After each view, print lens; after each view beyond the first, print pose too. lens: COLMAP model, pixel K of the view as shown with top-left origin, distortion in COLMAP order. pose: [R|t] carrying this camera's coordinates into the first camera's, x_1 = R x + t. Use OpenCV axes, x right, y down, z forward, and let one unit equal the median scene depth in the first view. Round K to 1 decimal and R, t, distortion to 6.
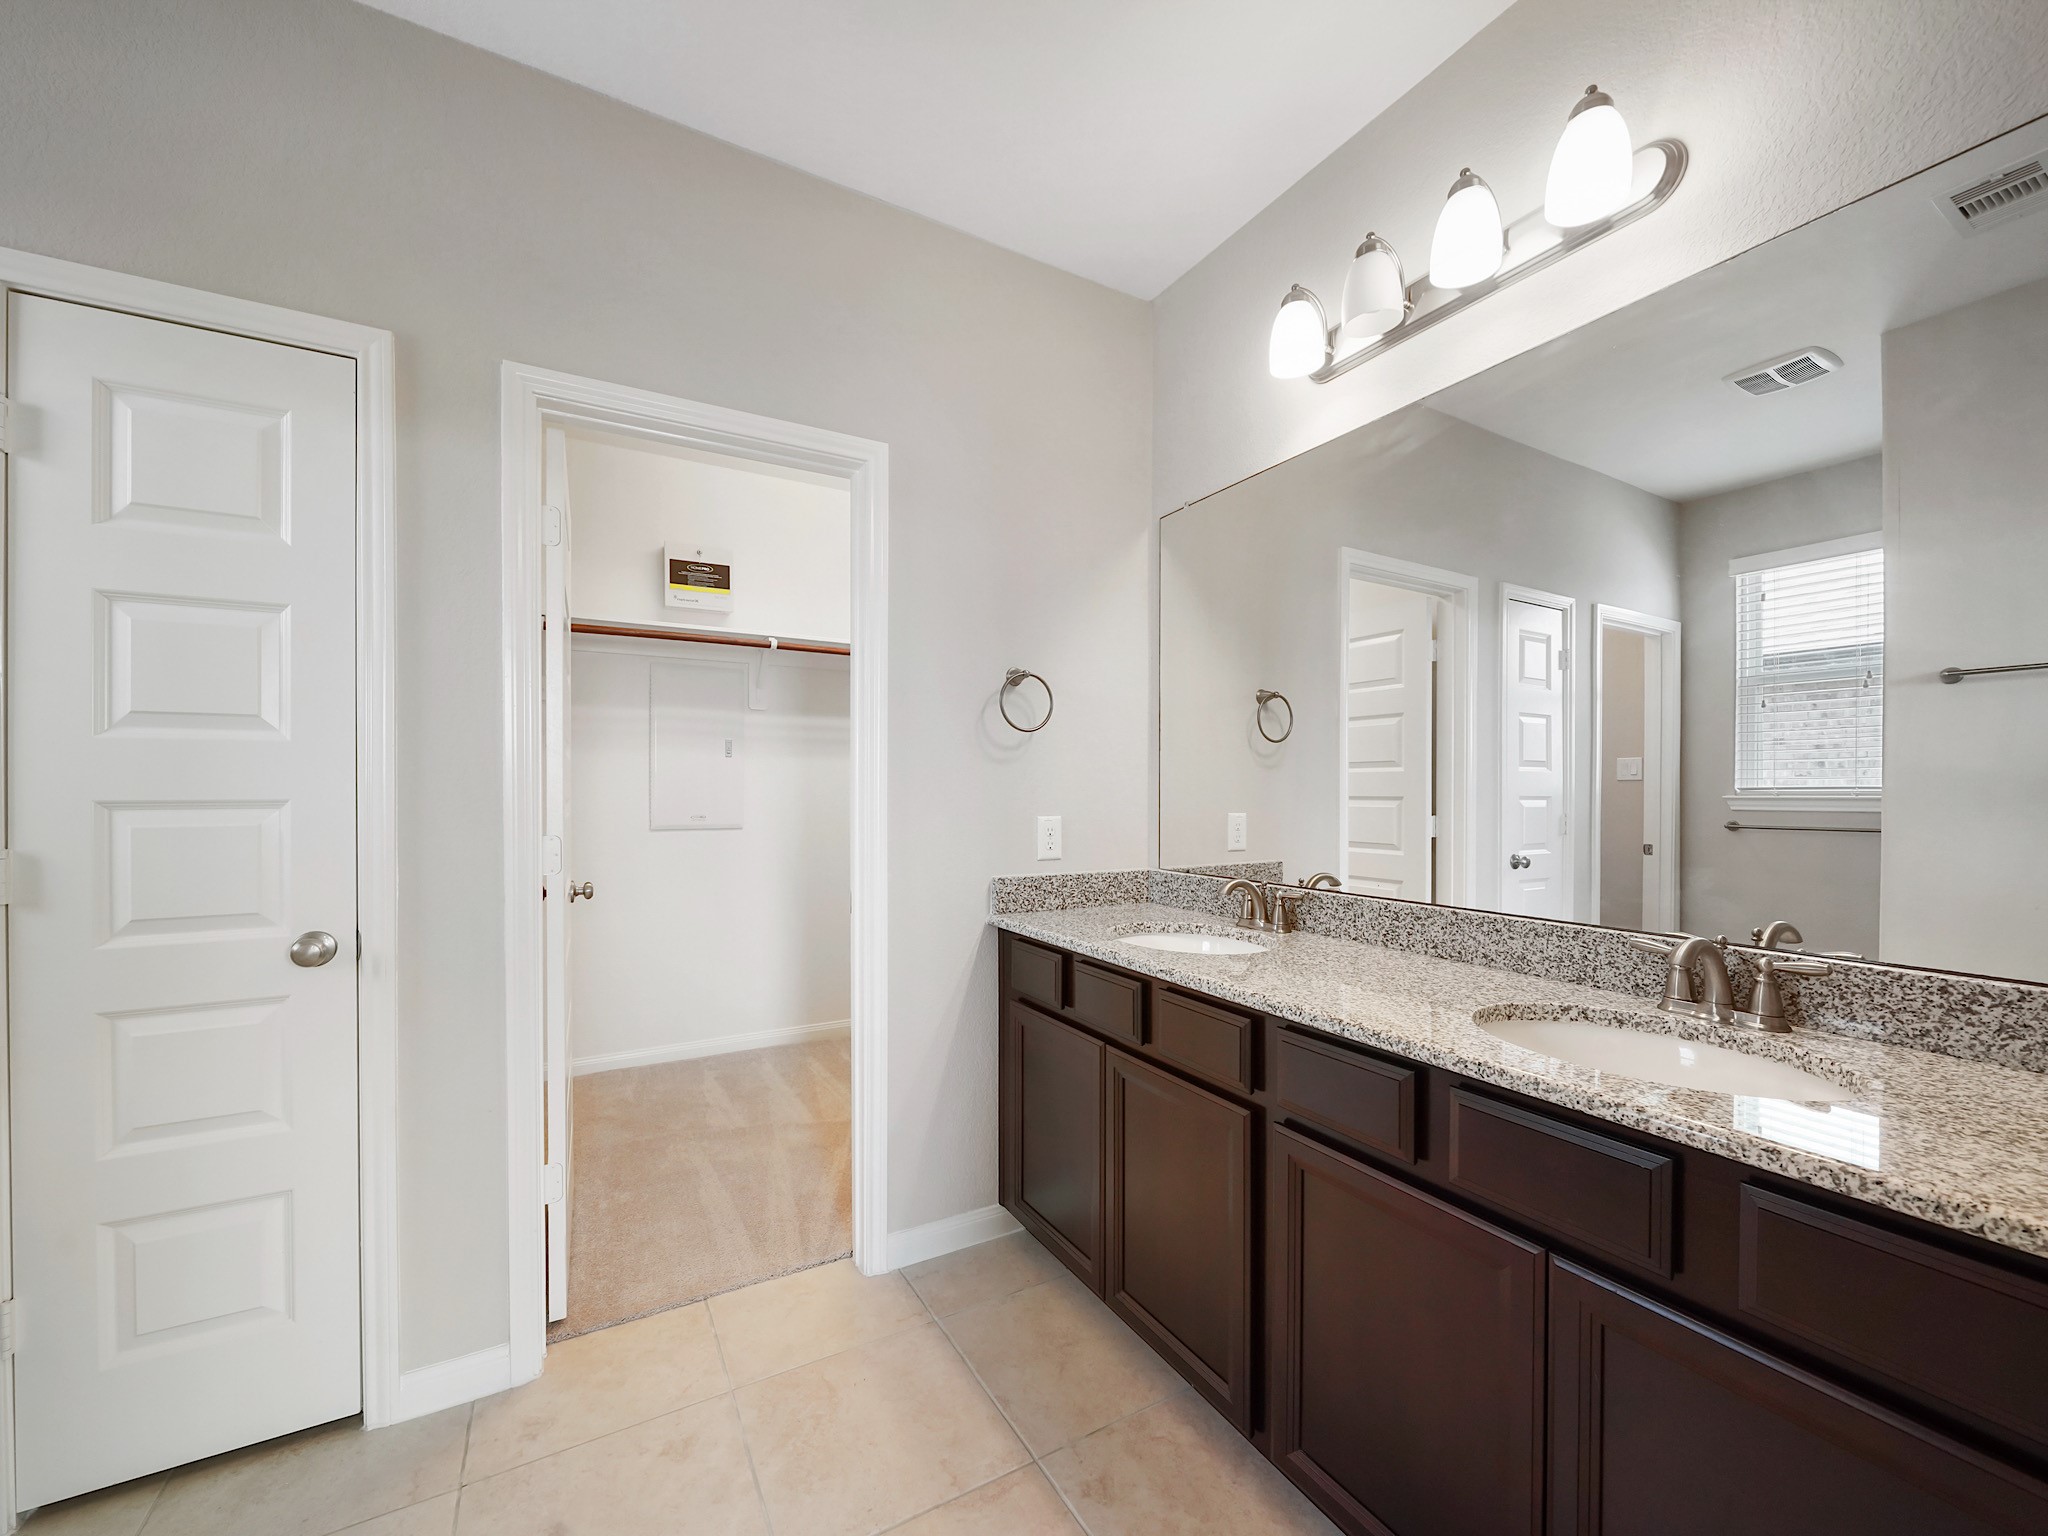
lens RADIAL K [[807.5, 0, 1026.2], [0, 807.5, 792.3], [0, 0, 1]] dist [-0.001115, 0.000203]
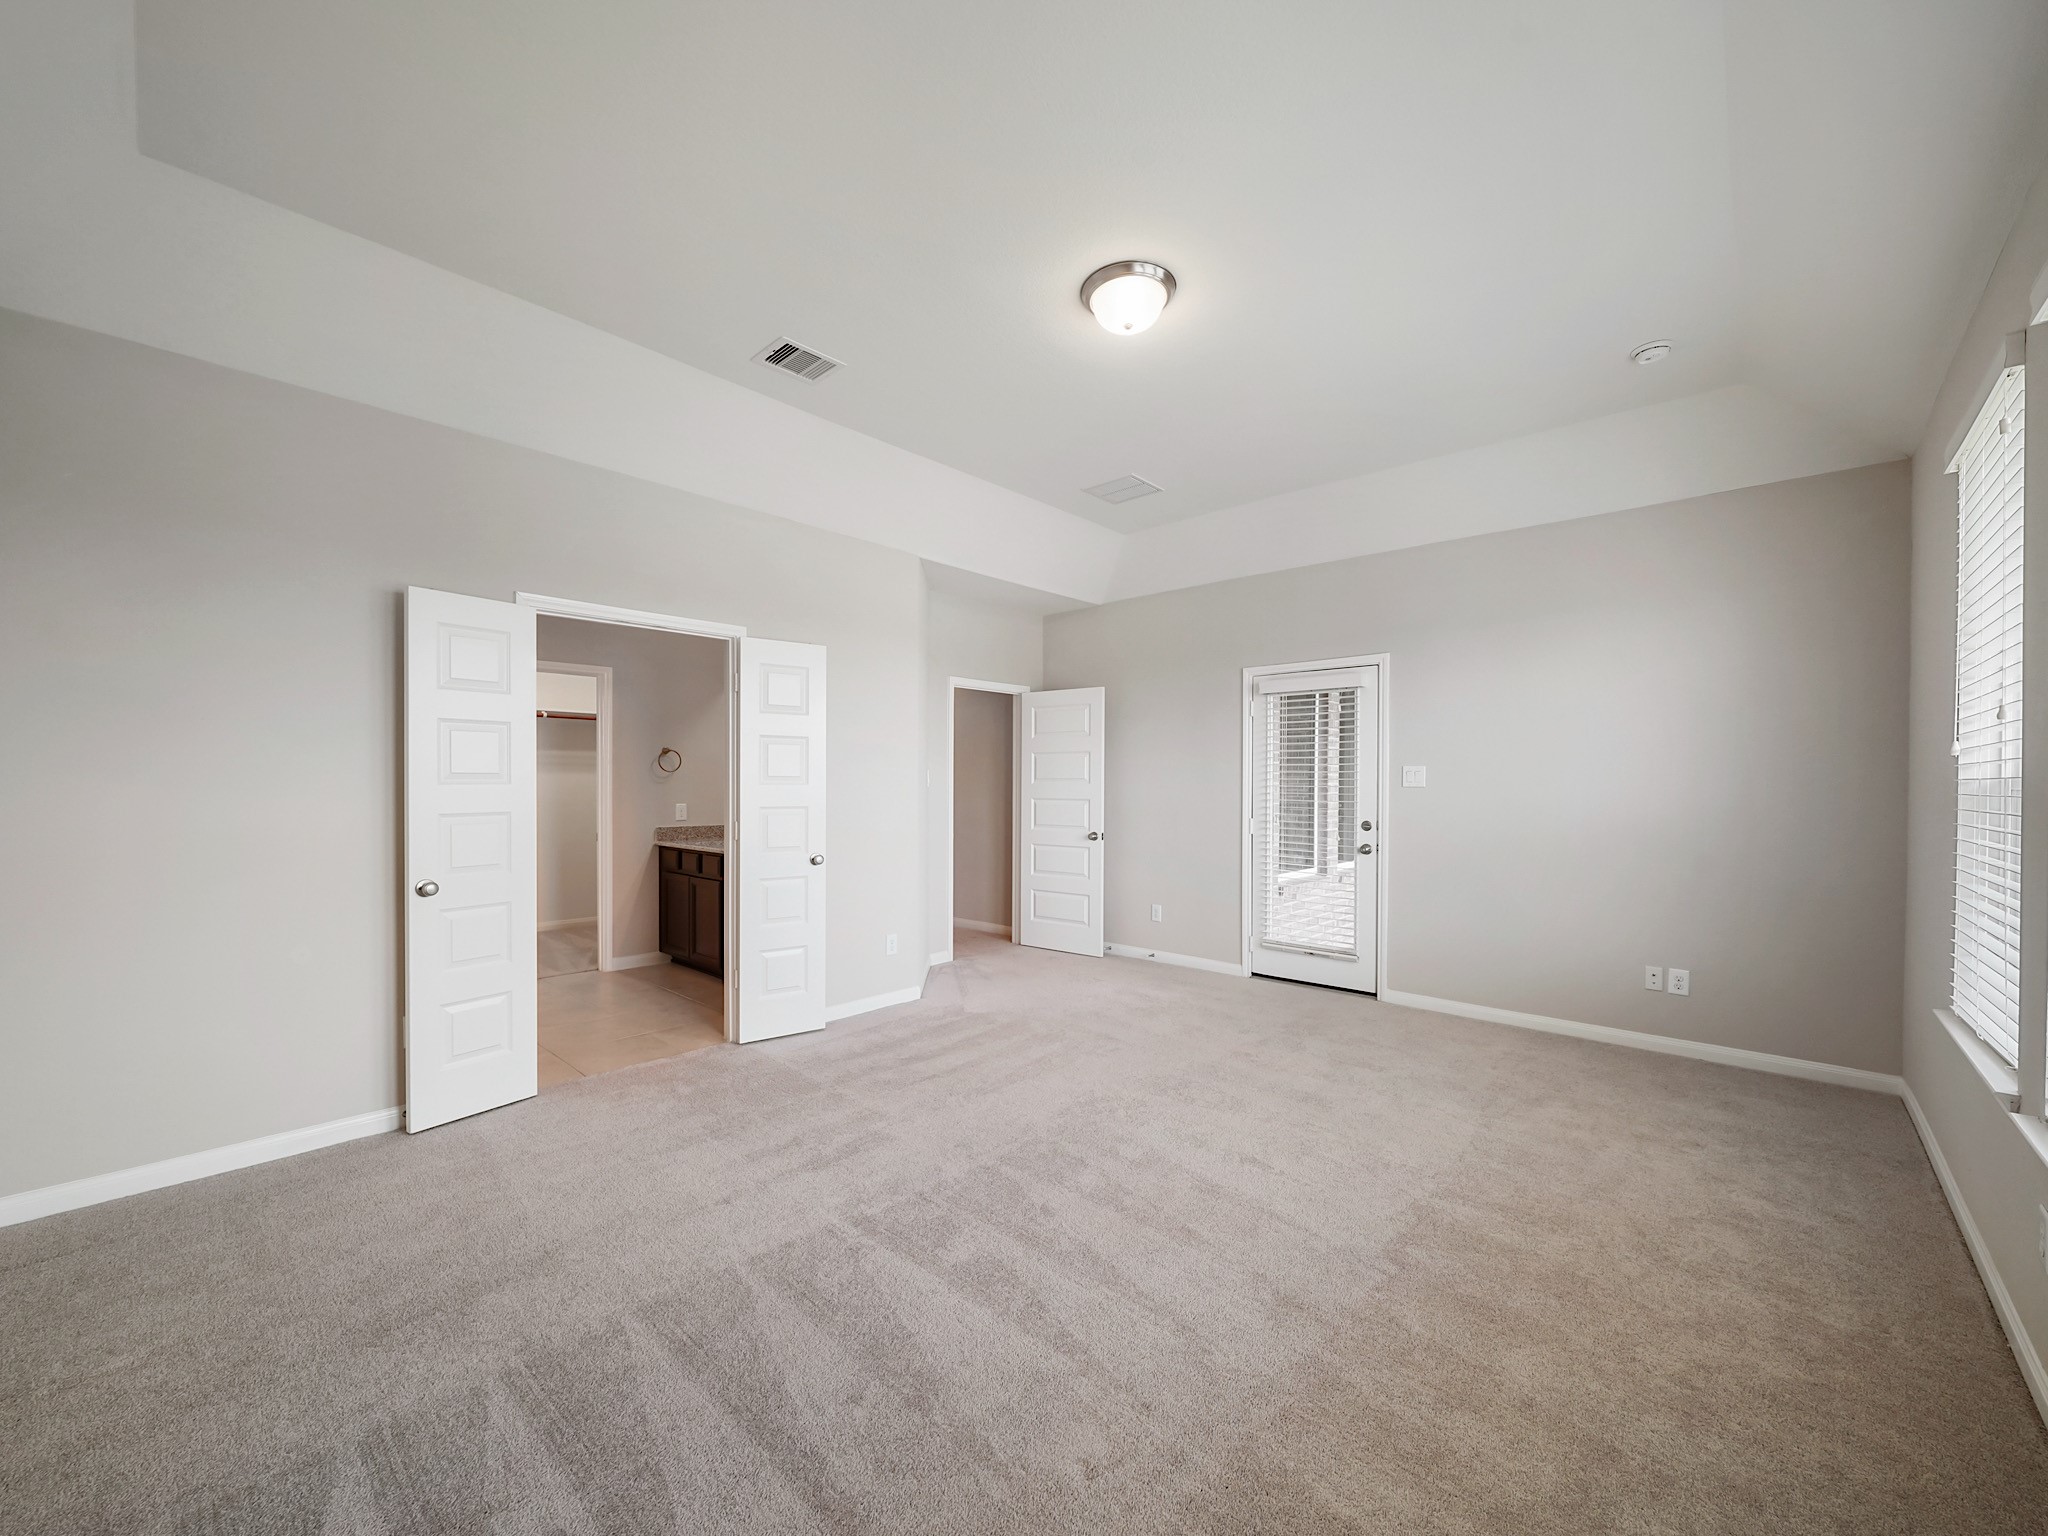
lens RADIAL K [[807.5, 0, 1026.2], [0, 807.5, 792.3], [0, 0, 1]] dist [-0.001115, 0.000203]
pose [[0.962883, -0.001360, 0.269914, 0.406595], [0.001926, 0.999996, -0.001832, -0.000461], [-0.269911, 0.002283, 0.962883, -1.849259]]
